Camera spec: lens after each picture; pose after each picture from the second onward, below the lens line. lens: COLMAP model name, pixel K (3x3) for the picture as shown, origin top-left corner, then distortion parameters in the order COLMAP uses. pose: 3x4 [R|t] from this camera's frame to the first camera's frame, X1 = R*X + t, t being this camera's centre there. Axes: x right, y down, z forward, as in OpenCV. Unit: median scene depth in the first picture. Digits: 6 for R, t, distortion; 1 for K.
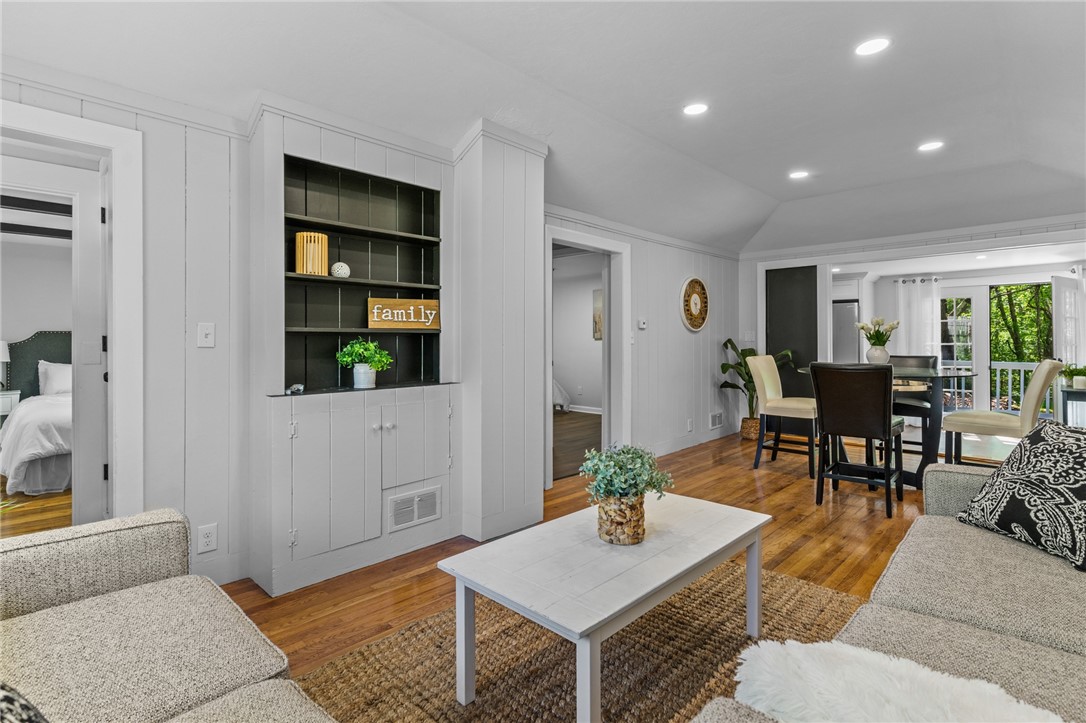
lens RADIAL K [[535.8, 0, 533.9], [0, 535.8, 343.9], [0, 0, 1]] dist [0.003792, -0.000501]
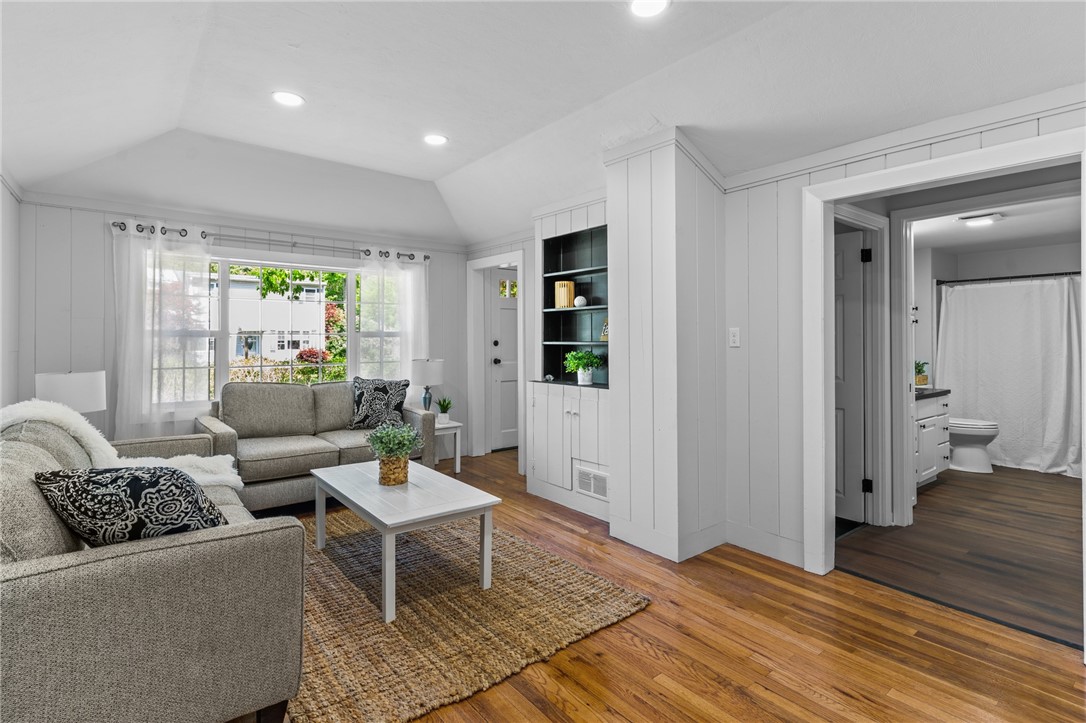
lens RADIAL K [[531.5, 0, 535.4], [0, 531.5, 338.3], [0, 0, 1]] dist [0.000689, 0.000579]
pose [[-0.134338, 0.000265, -0.990935, 1.043687], [-0.002522, 0.999997, 0.000610, -0.036291], [0.990932, 0.002581, -0.134337, 1.037169]]
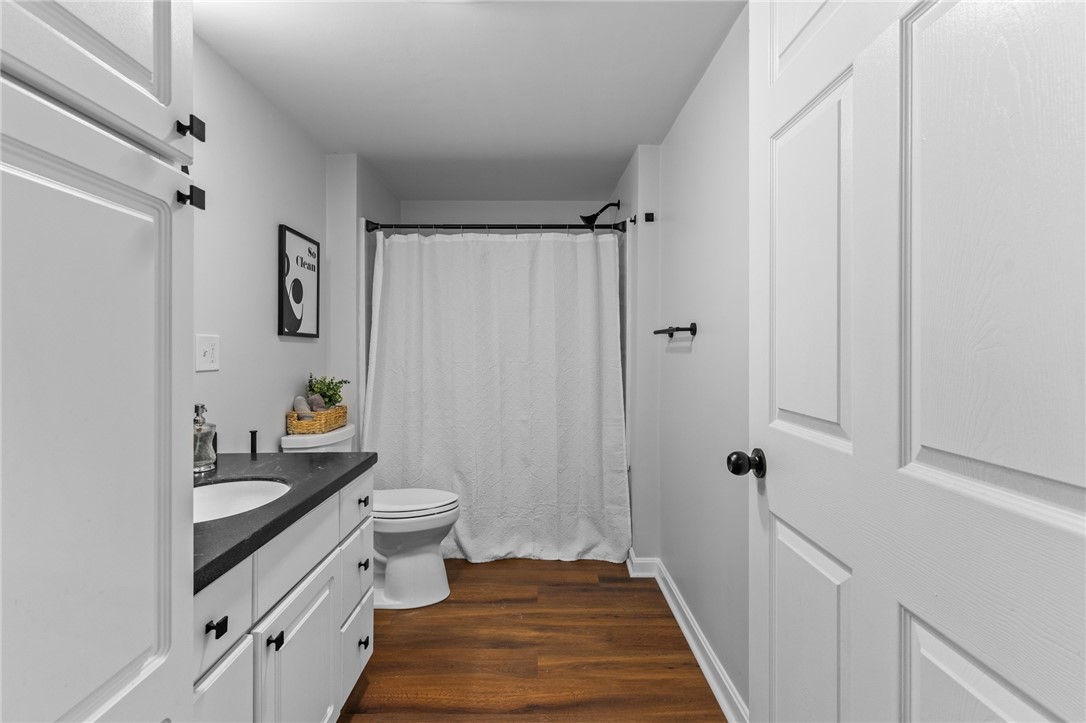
lens RADIAL K [[521.5, 0, 543.6], [0, 521.5, 349.7], [0, 0, 1]] dist [0.000311, -0.000253]
pose [[0.712363, 0.003499, -0.701803, -0.098559], [-0.008349, 0.999959, -0.003488, -0.006312], [0.701762, 0.008344, 0.712363, 1.734133]]
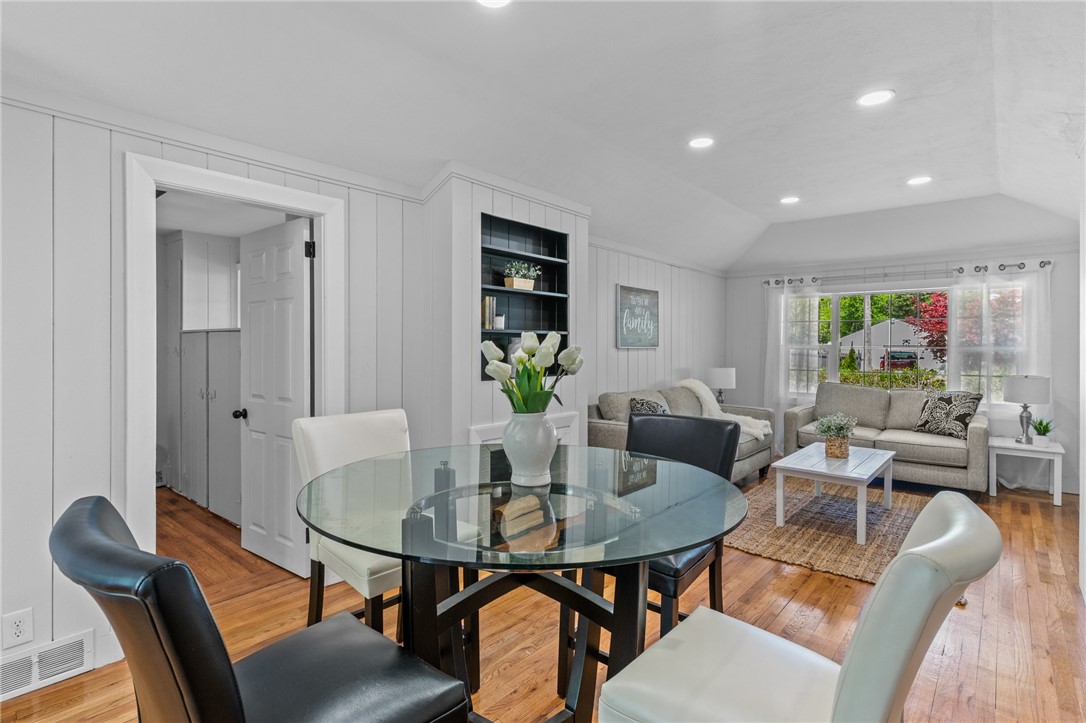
lens RADIAL K [[535.8, 0, 533.9], [0, 535.8, 343.9], [0, 0, 1]] dist [0.003792, -0.000501]
pose [[-0.998634, -0.003855, -0.052108, 0.957767], [-0.003975, 0.999990, 0.002201, -0.059225], [0.052099, 0.002405, -0.998639, 1.983185]]
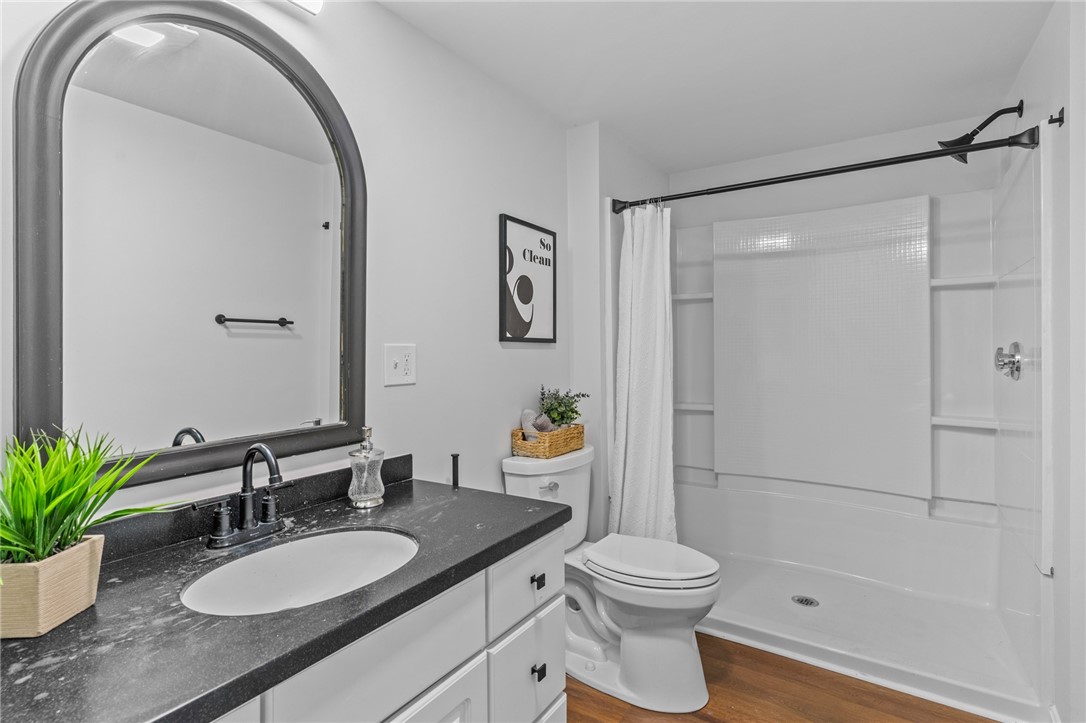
lens RADIAL K [[521.5, 0, 543.6], [0, 521.5, 349.7], [0, 0, 1]] dist [0.000311, -0.000253]
pose [[0.195568, 0.000617, -0.980690, -0.247197], [0.000430, 1.000000, 0.000715, -0.016833], [0.980690, -0.000561, 0.195568, 1.929161]]
